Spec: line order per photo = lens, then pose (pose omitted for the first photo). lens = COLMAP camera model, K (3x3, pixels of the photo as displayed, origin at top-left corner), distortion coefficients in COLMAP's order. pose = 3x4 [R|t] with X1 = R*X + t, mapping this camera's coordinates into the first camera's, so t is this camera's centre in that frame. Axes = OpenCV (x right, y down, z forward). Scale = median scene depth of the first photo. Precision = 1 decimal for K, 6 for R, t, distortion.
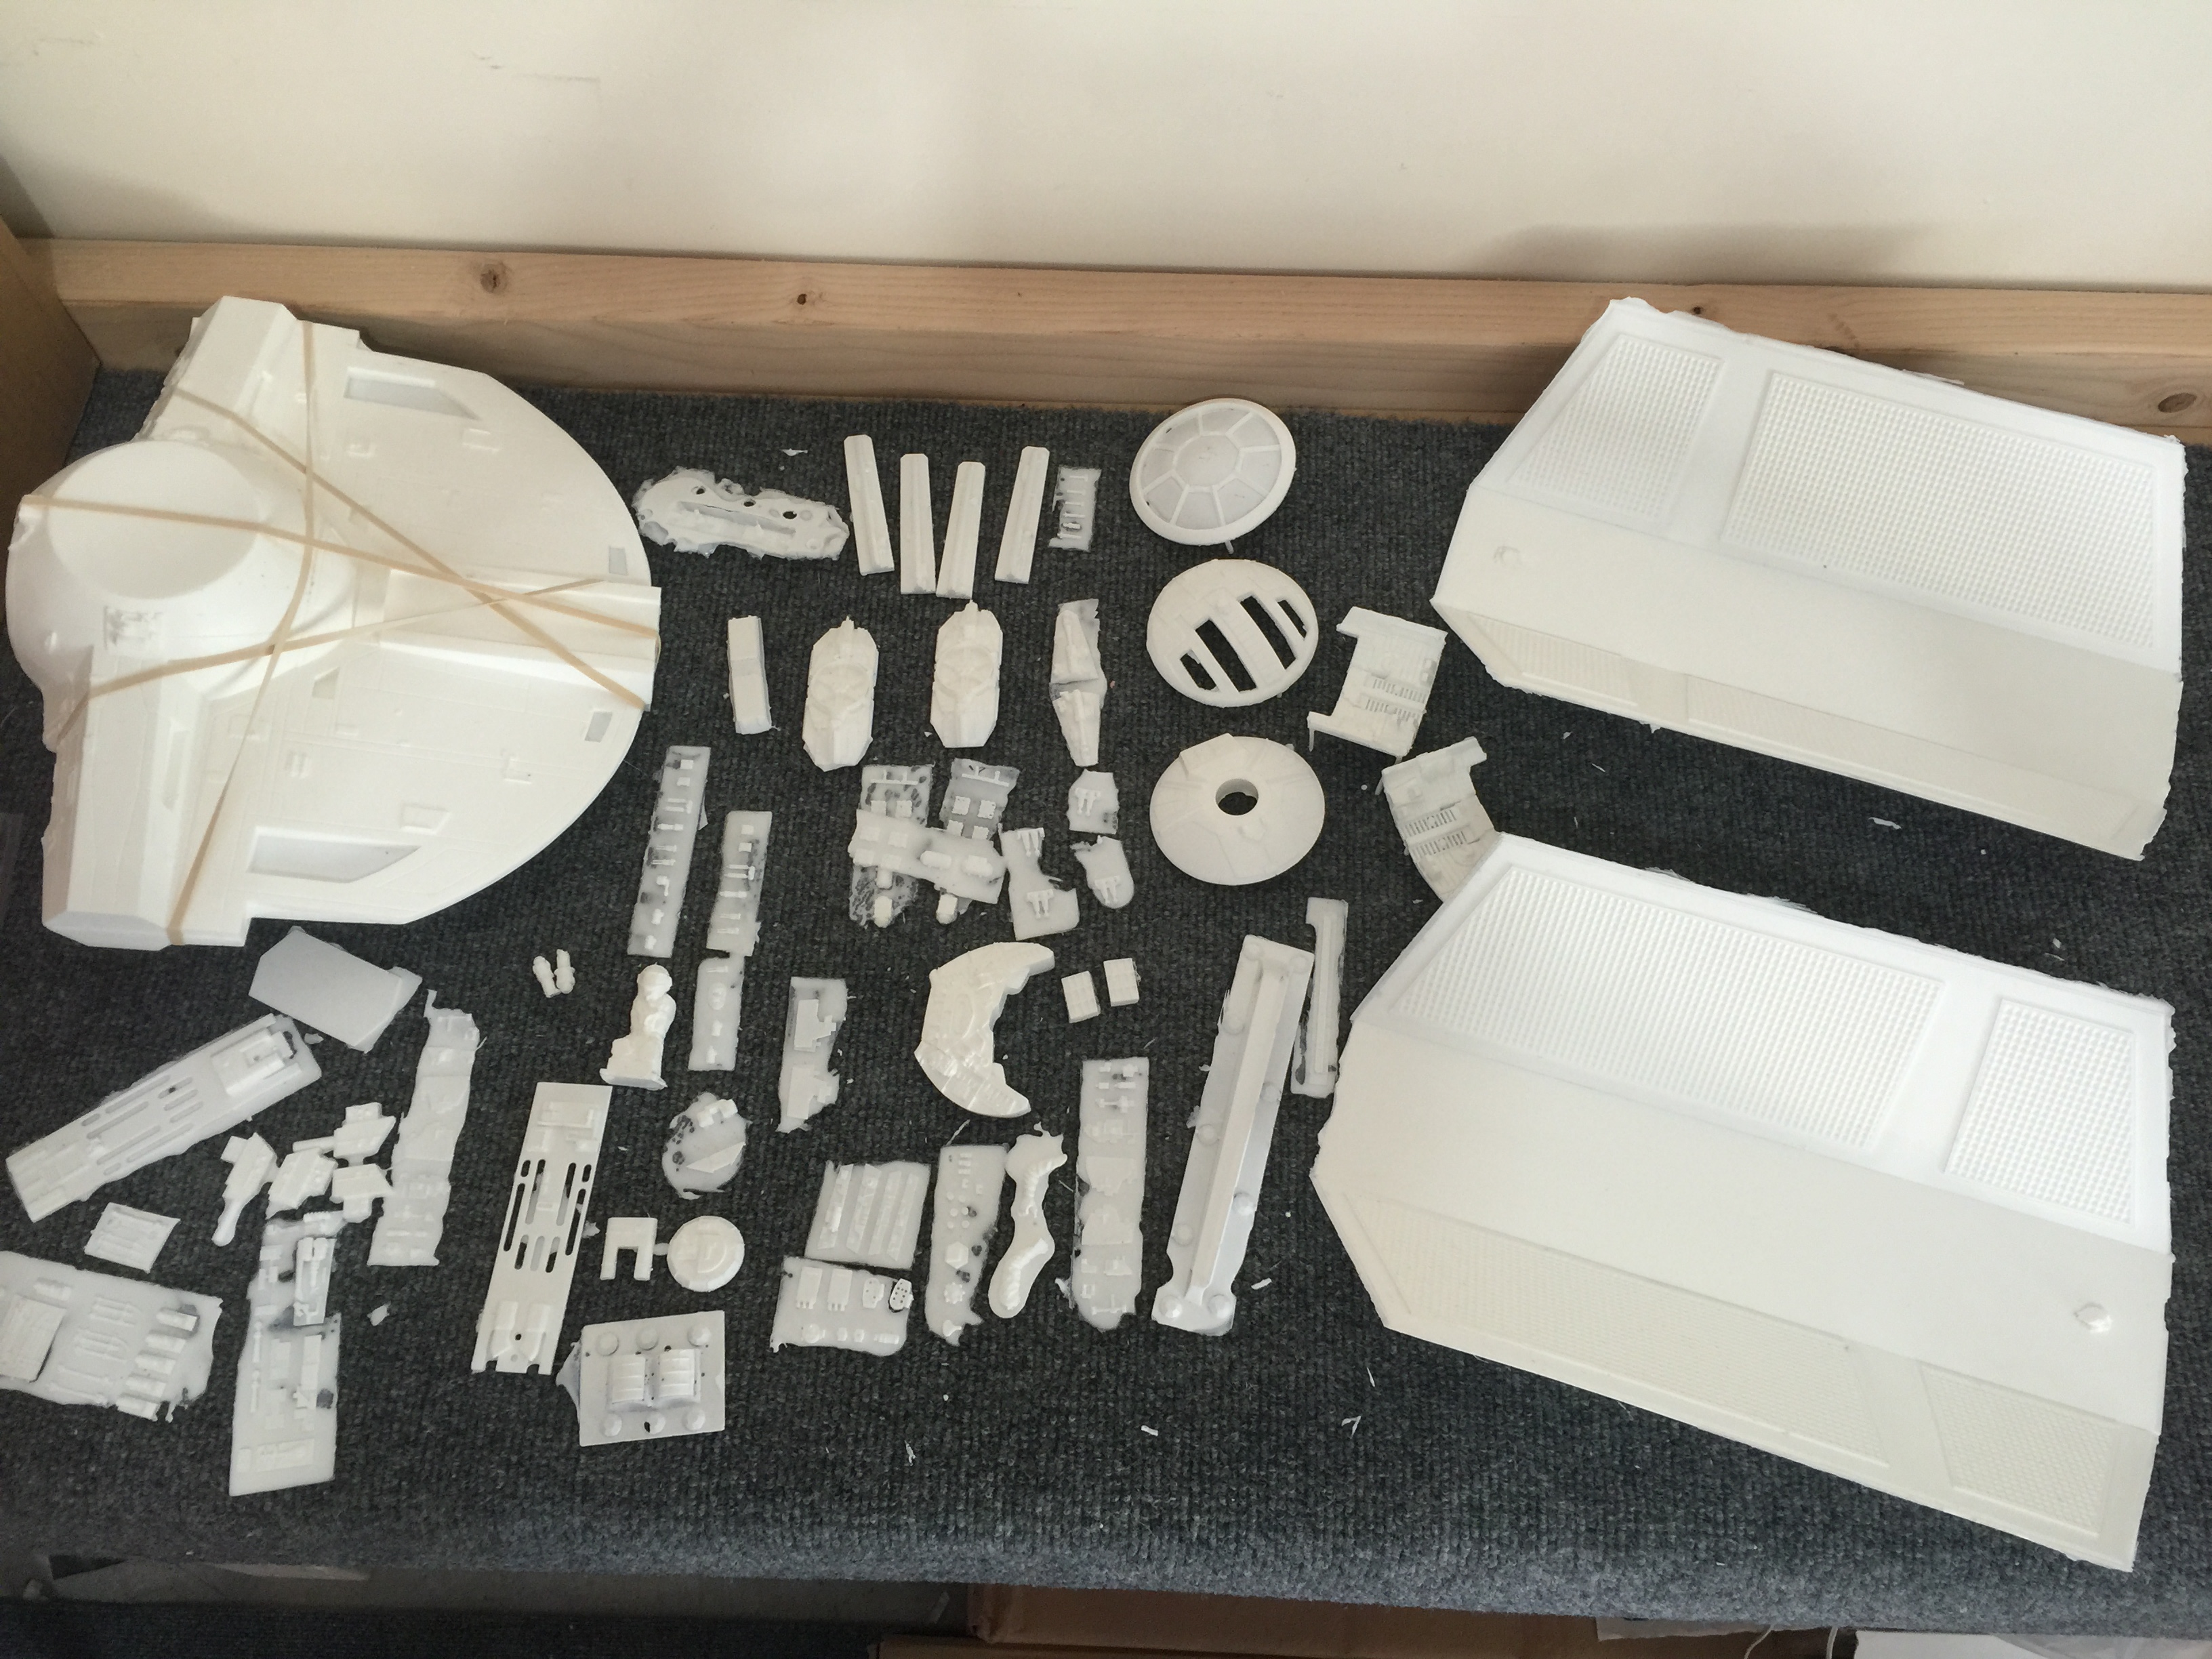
lens RADIAL K [[2055.7, 0, 1106.0], [0, 2055.7, 829.5], [0, 0, 1]] dist [0.097661, -0.167964]
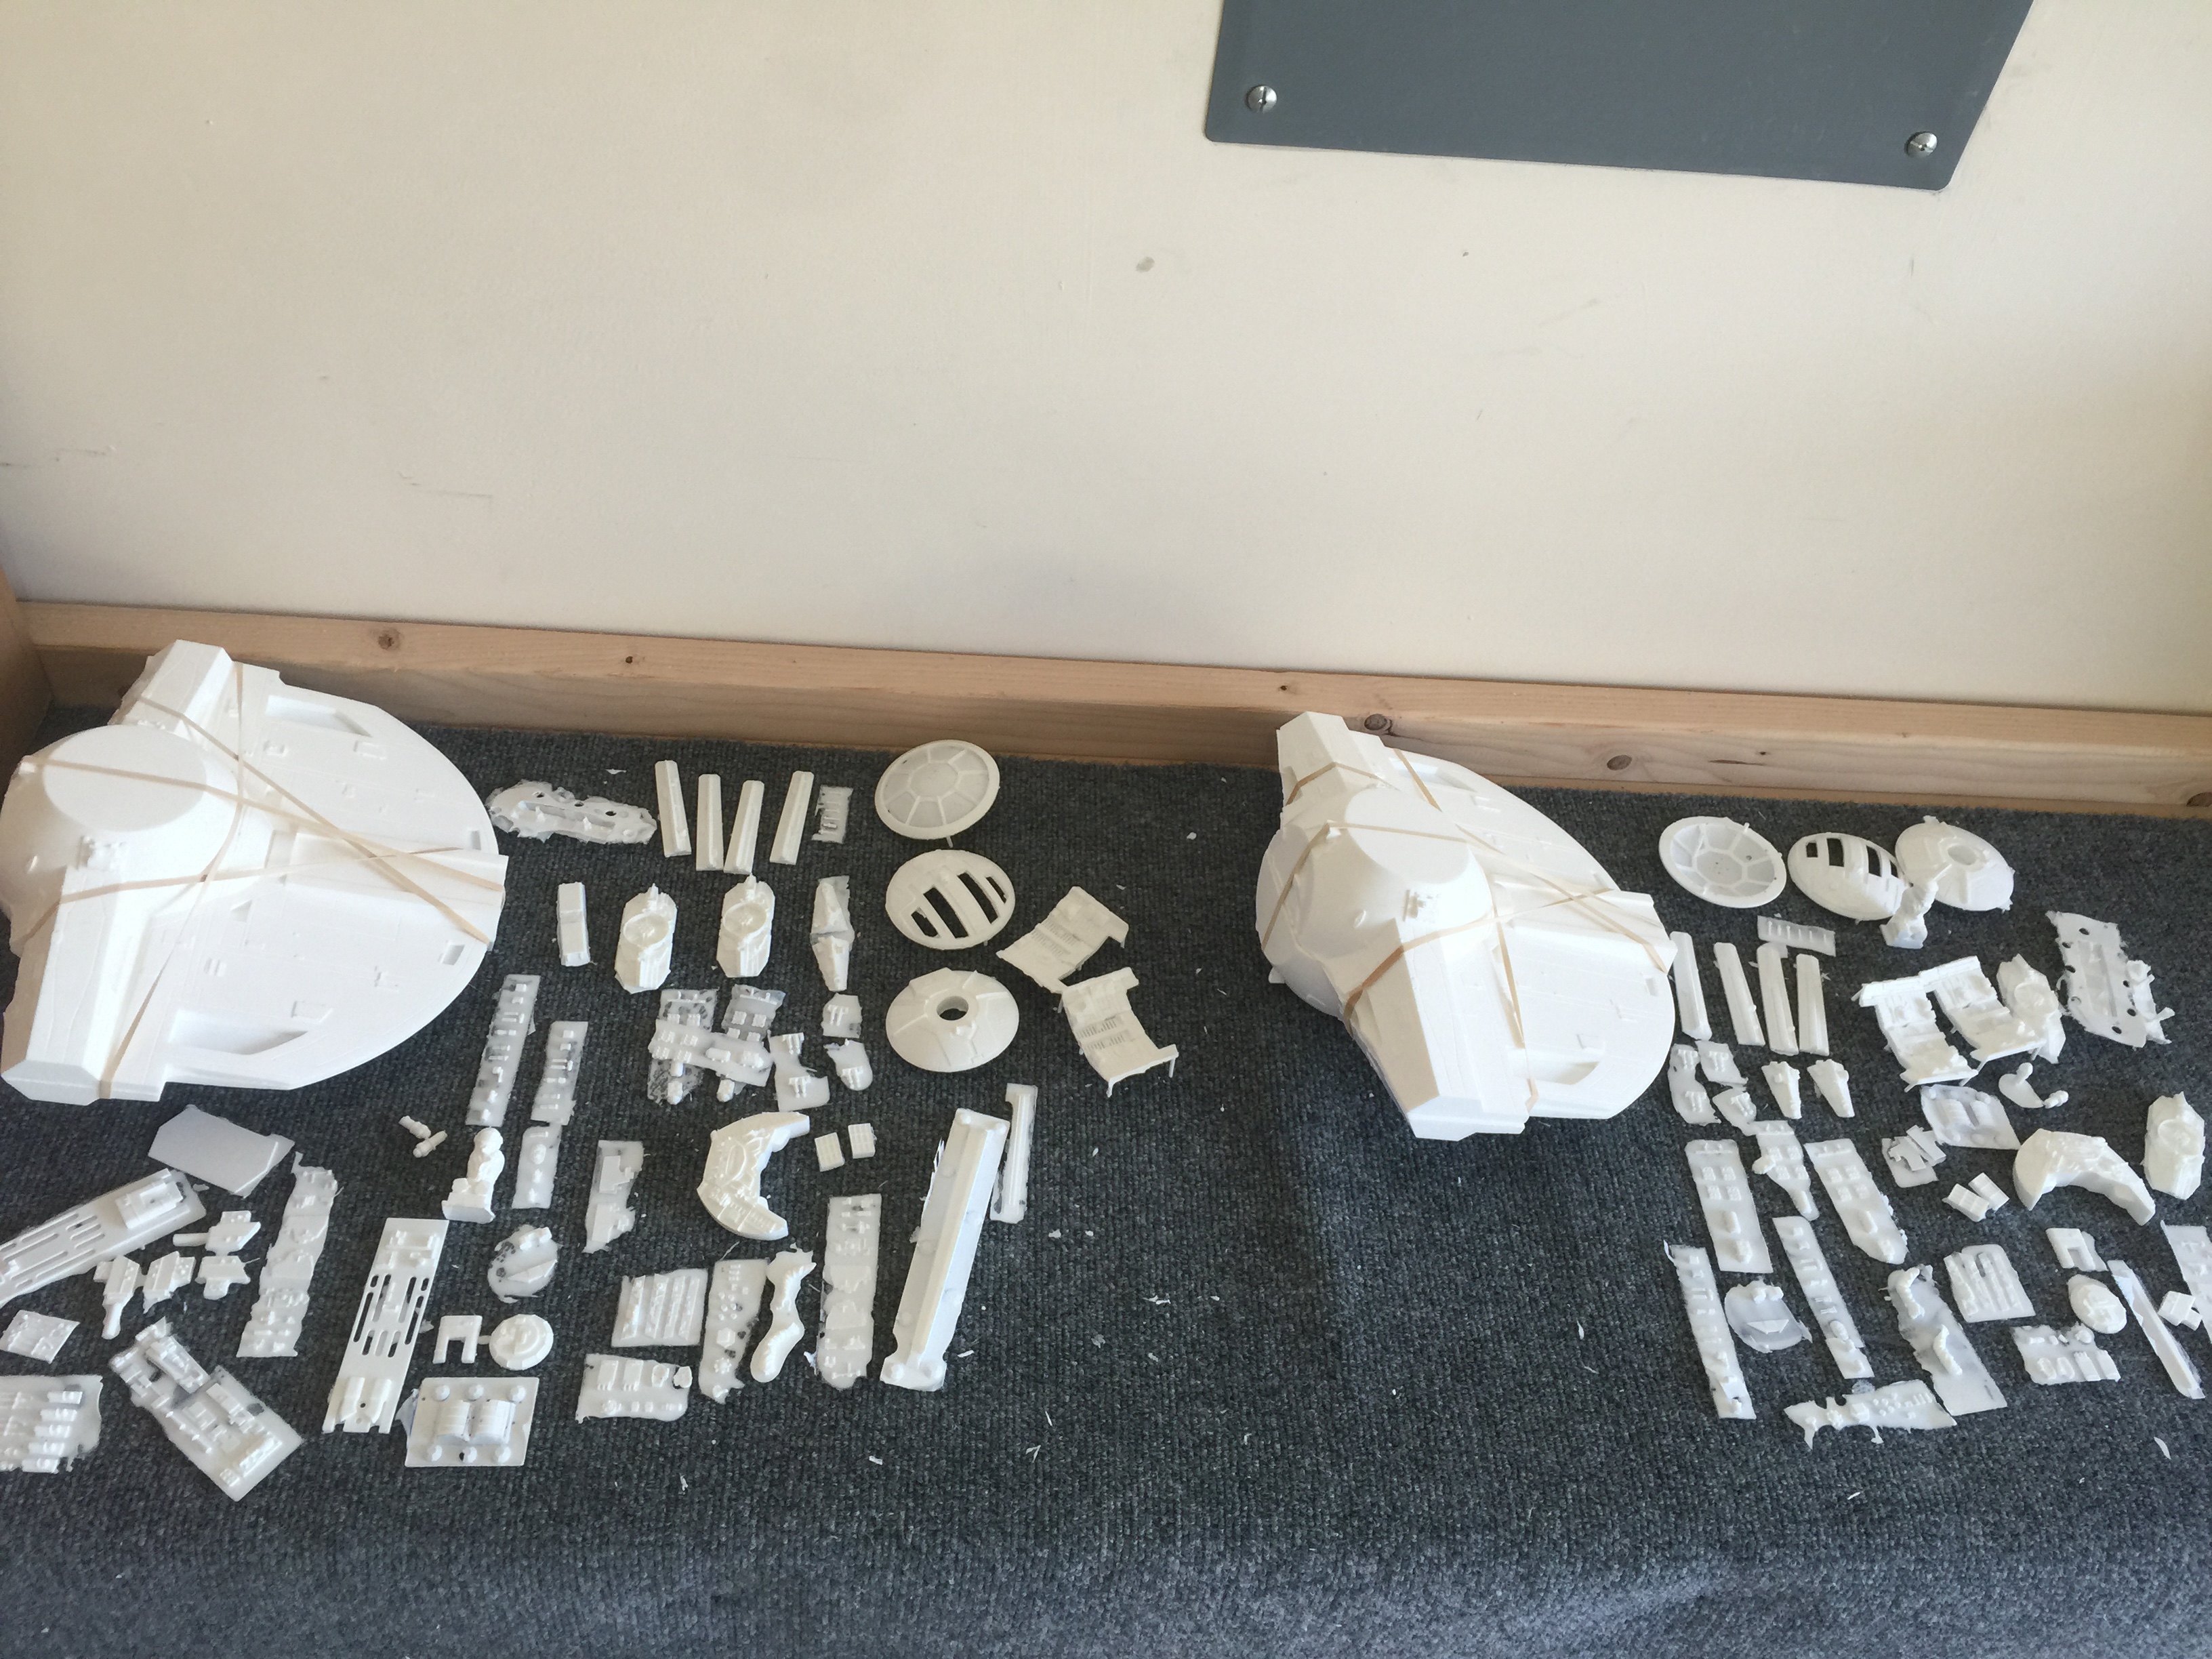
lens RADIAL K [[2055.7, 0, 1106.0], [0, 2055.7, 829.5], [0, 0, 1]] dist [0.097661, -0.167964]
pose [[0.991978, 0.023677, 0.124177, -0.005599], [0.011208, 0.961964, -0.272947, 0.243972], [-0.125917, 0.272149, 0.953981, -0.315412]]
